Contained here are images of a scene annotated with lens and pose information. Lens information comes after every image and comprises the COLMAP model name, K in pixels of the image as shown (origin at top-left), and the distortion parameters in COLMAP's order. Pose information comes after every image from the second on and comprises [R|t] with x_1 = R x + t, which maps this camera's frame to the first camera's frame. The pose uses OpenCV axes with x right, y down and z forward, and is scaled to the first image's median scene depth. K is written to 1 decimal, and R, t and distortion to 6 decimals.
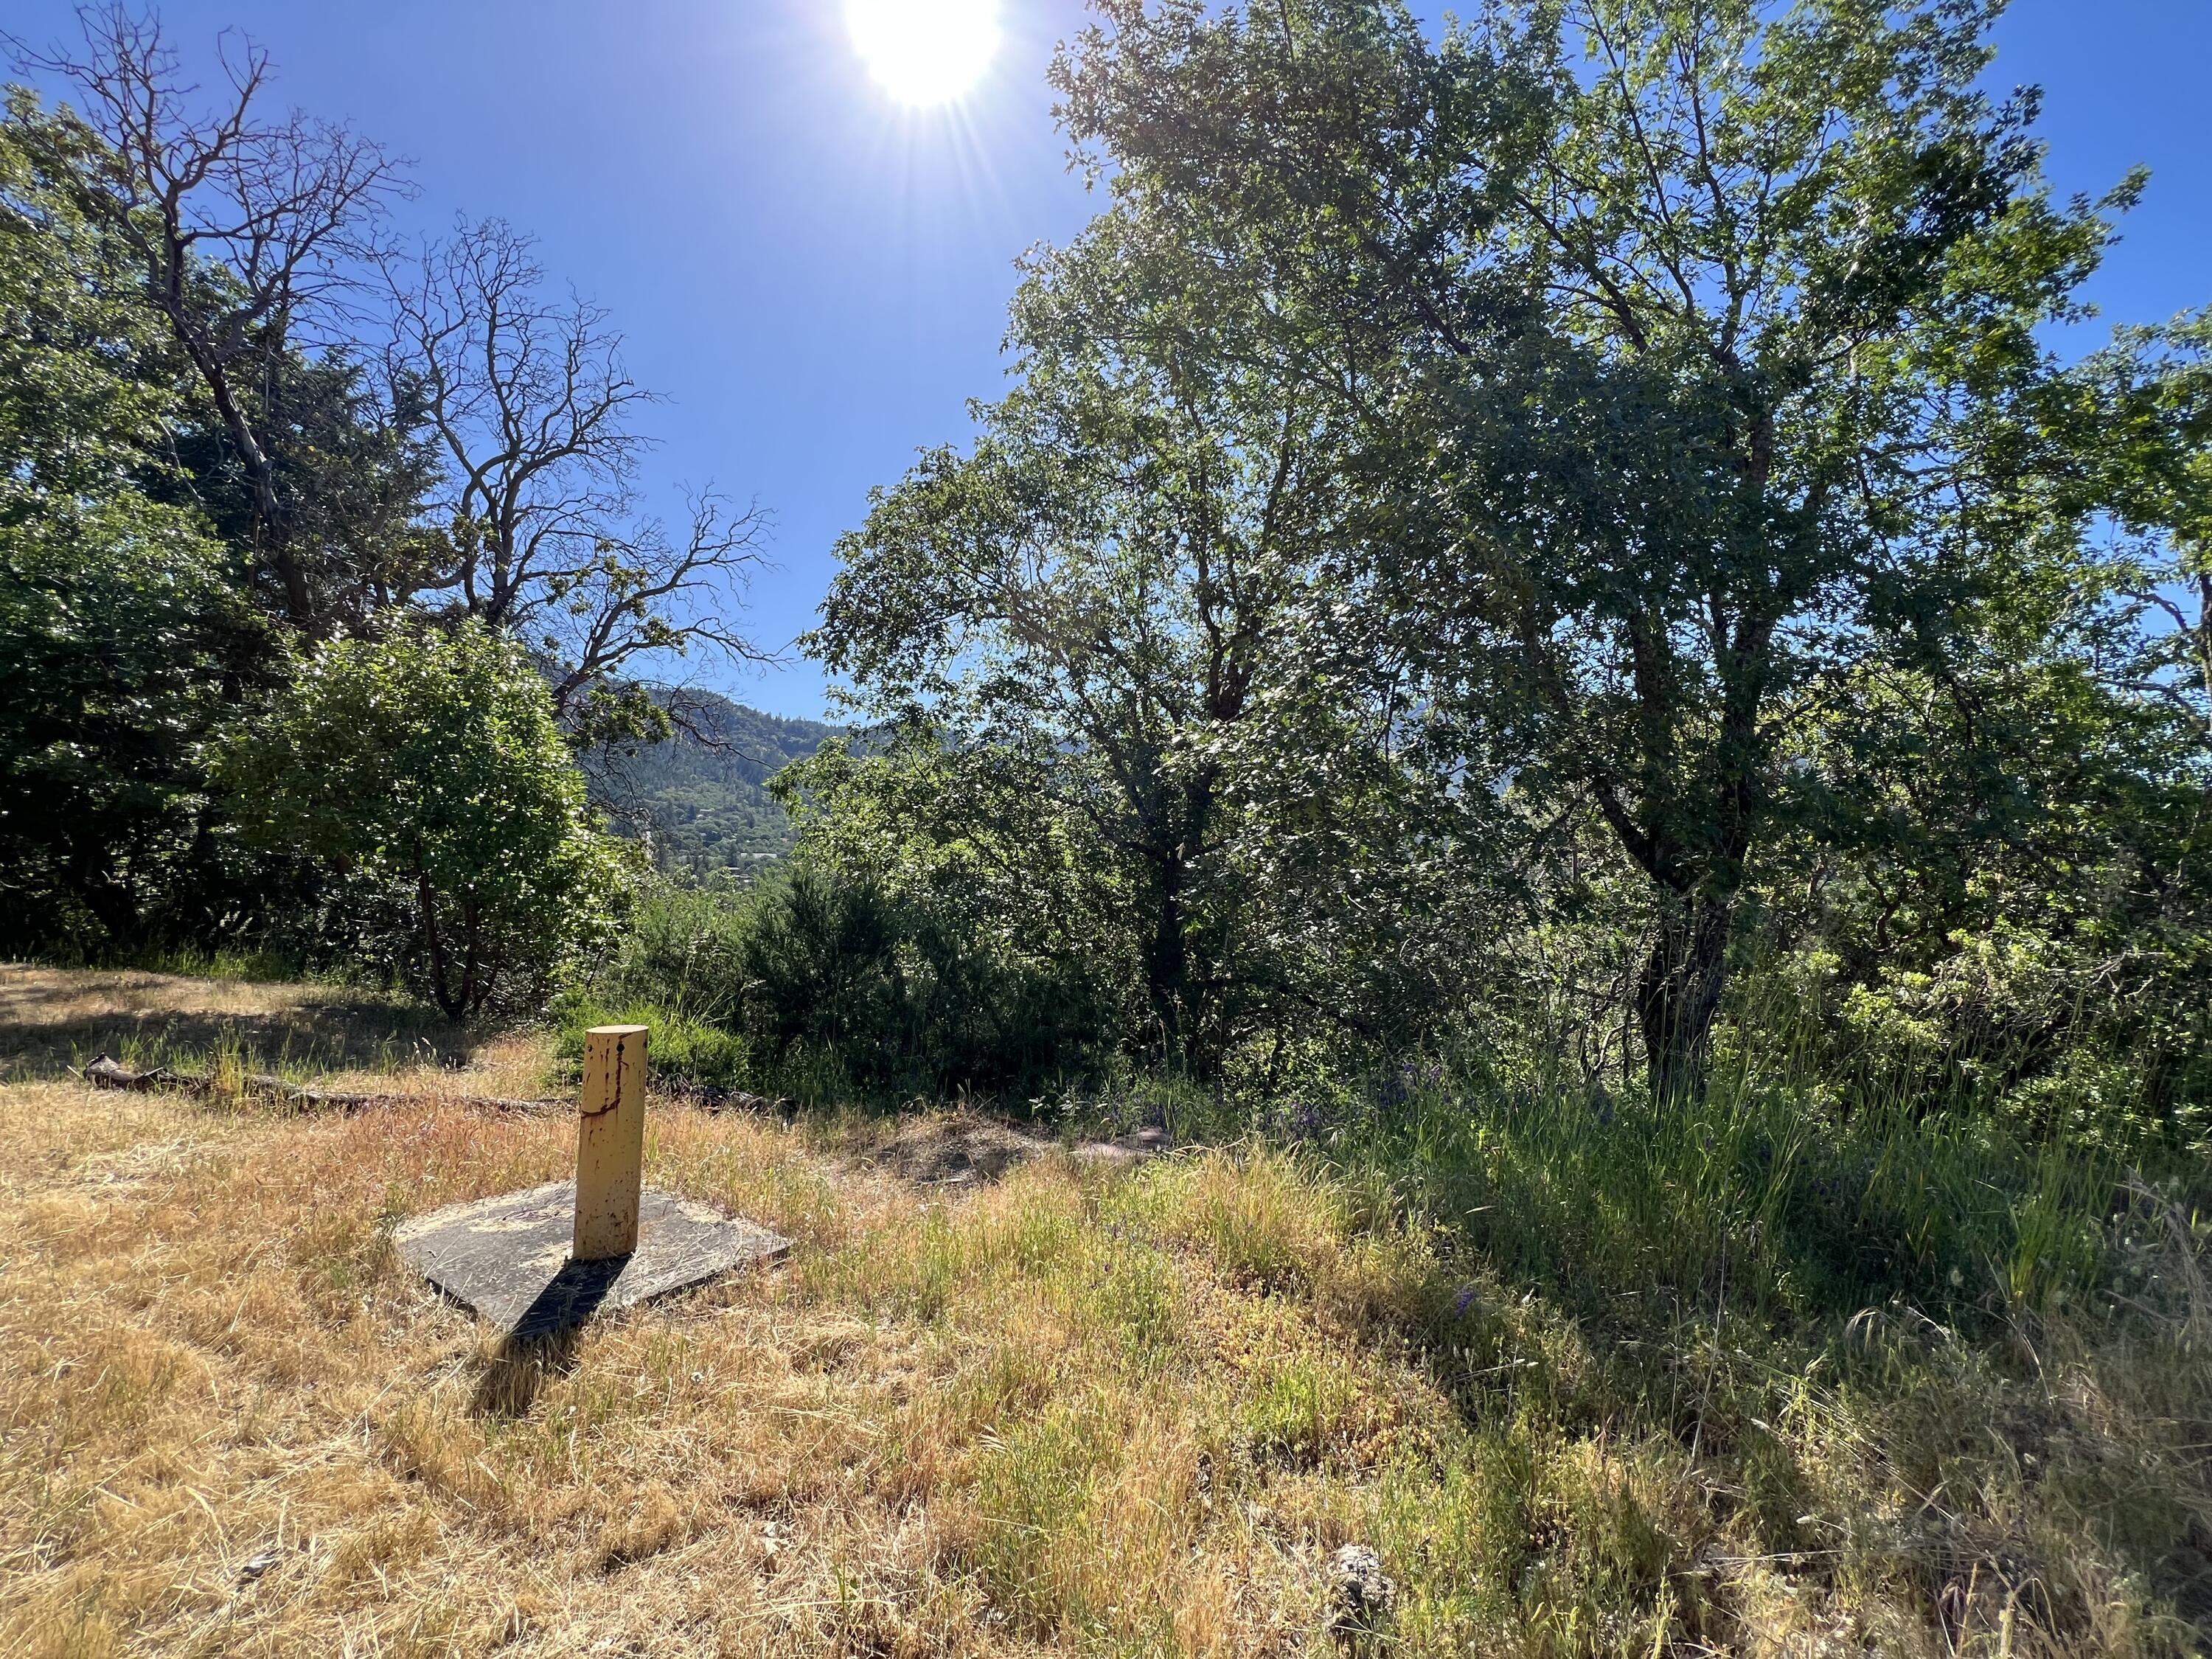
lens RADIAL K [[887.4, 0, 1109.5], [0, 887.4, 830.4], [0, 0, 1]] dist [-0.001261, -0.000247]
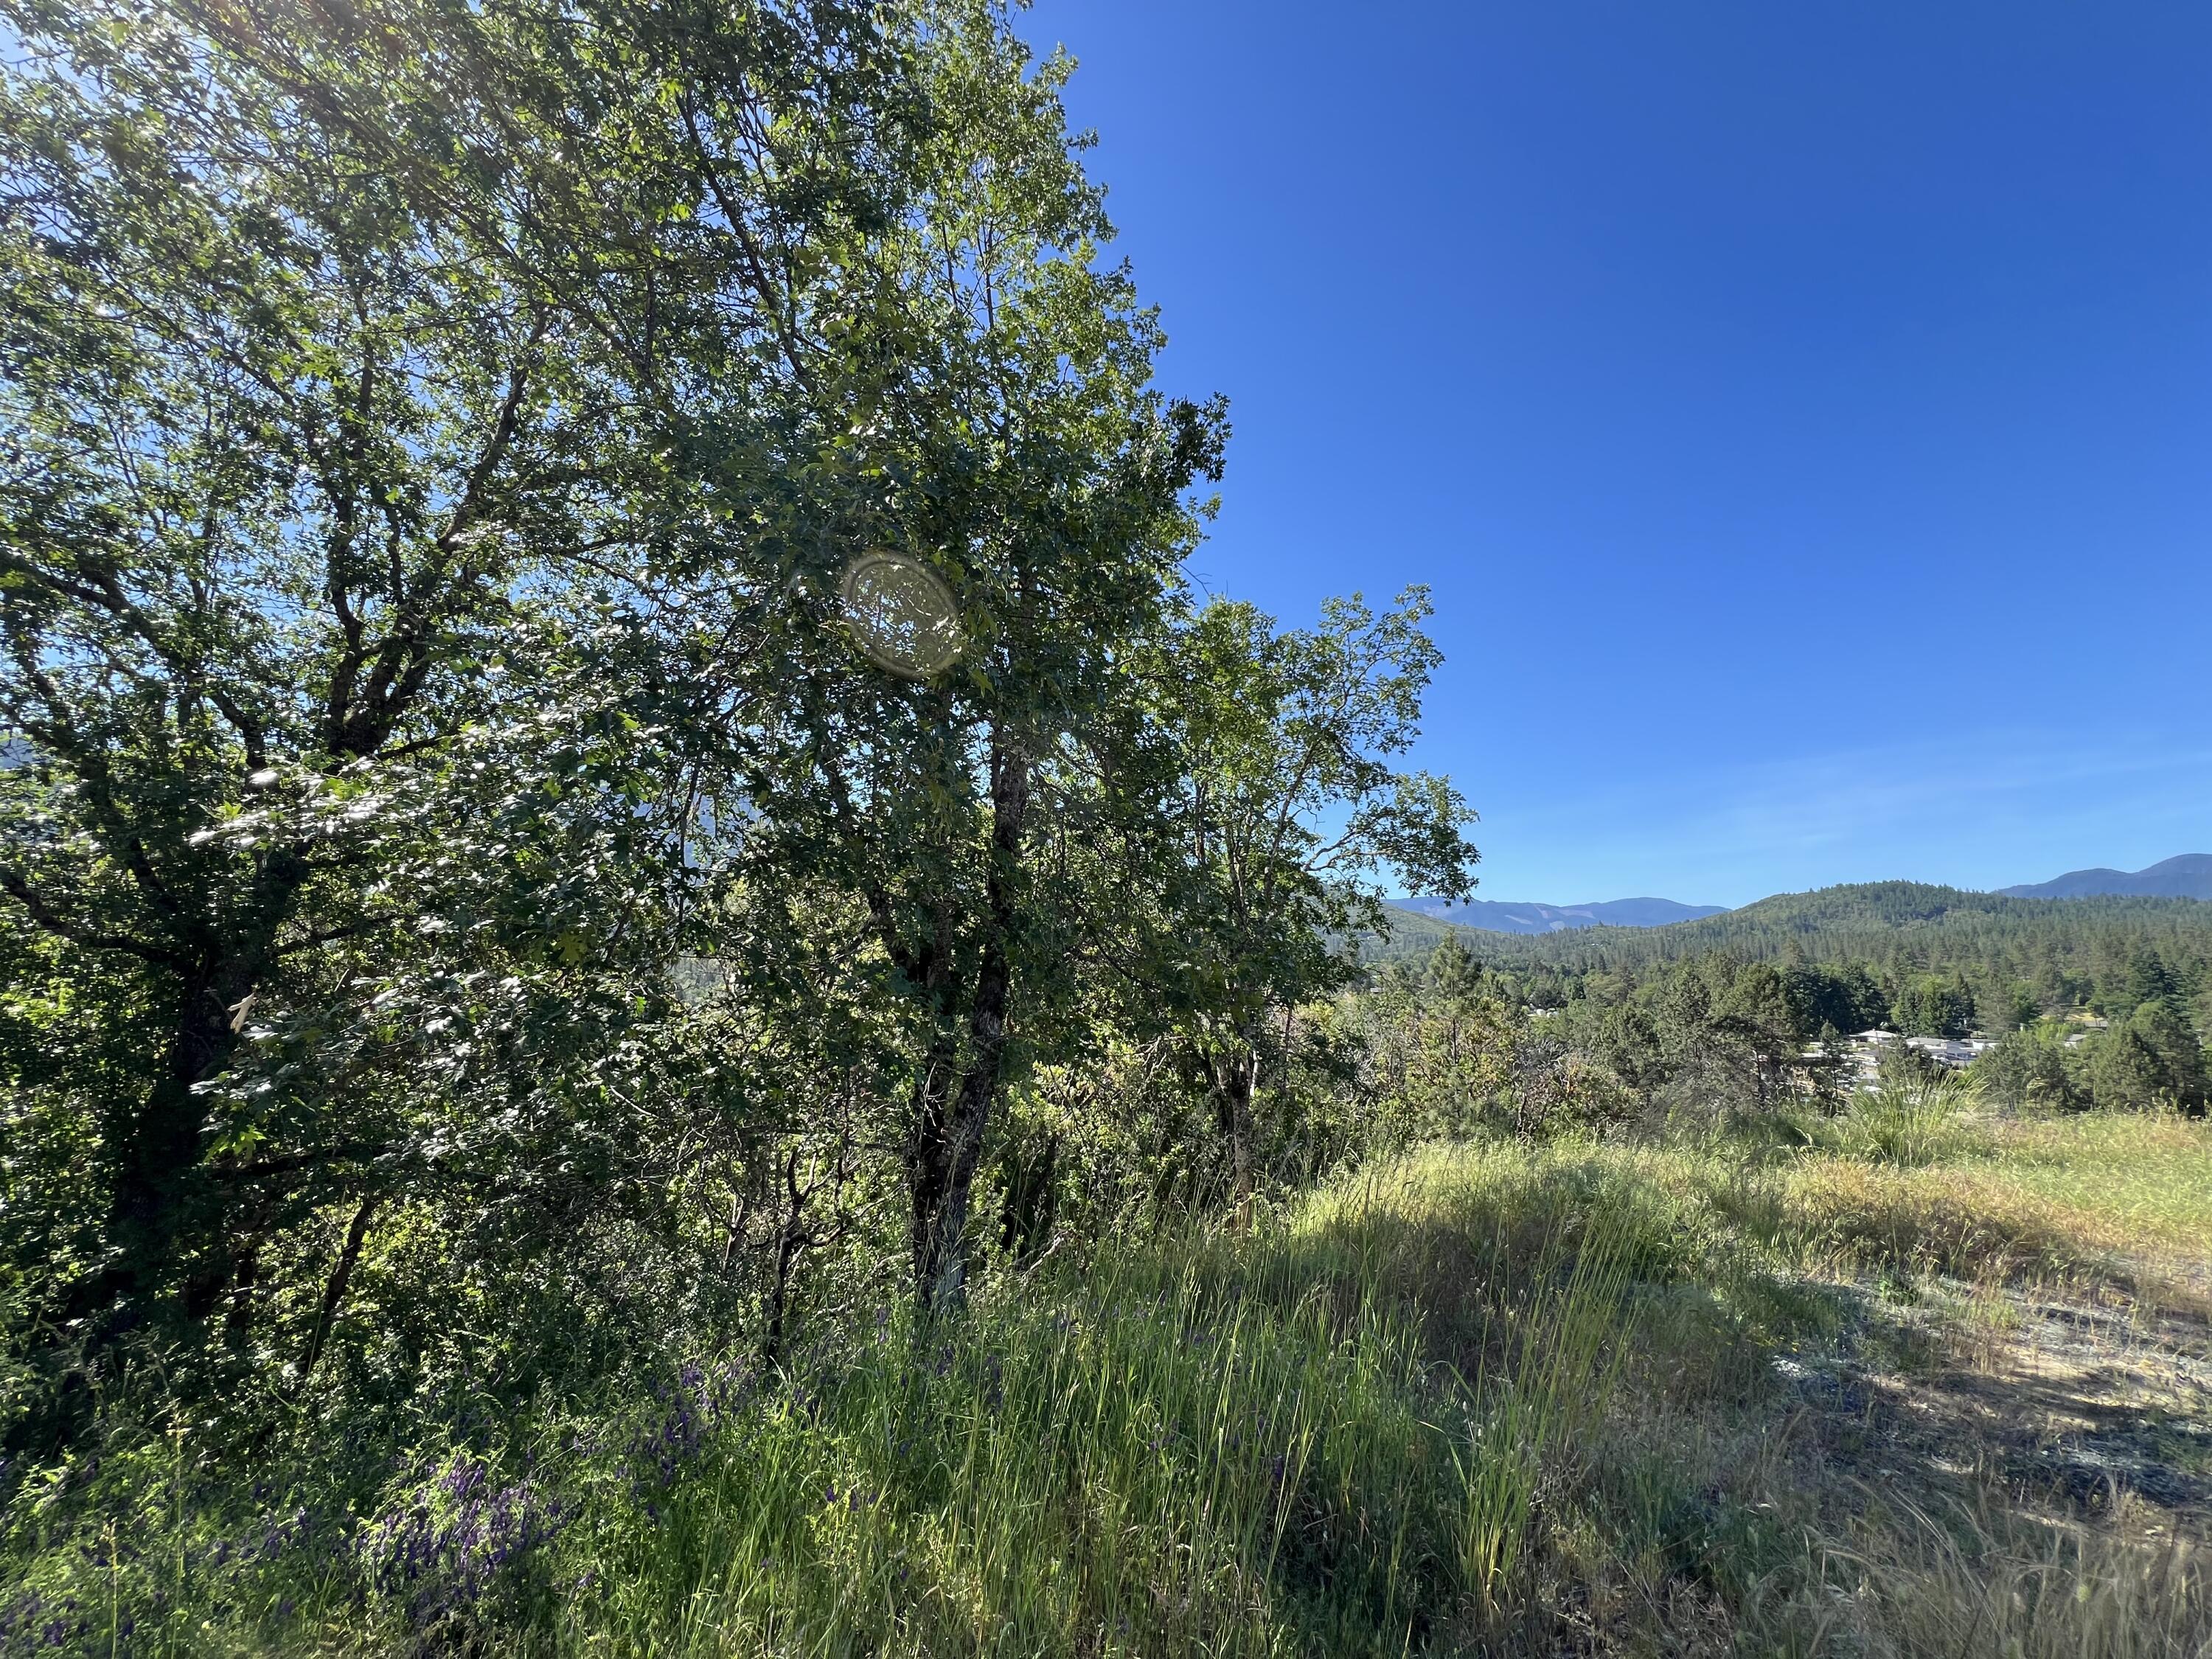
lens RADIAL K [[887.4, 0, 1113.9], [0, 887.4, 828.2], [0, 0, 1]] dist [-0.001261, -0.000247]
pose [[0.646652, 0.119634, 0.753345, 0.004485], [-0.045633, 0.991923, -0.118351, -0.019092], [-0.761419, 0.042154, 0.646888, 0.139433]]
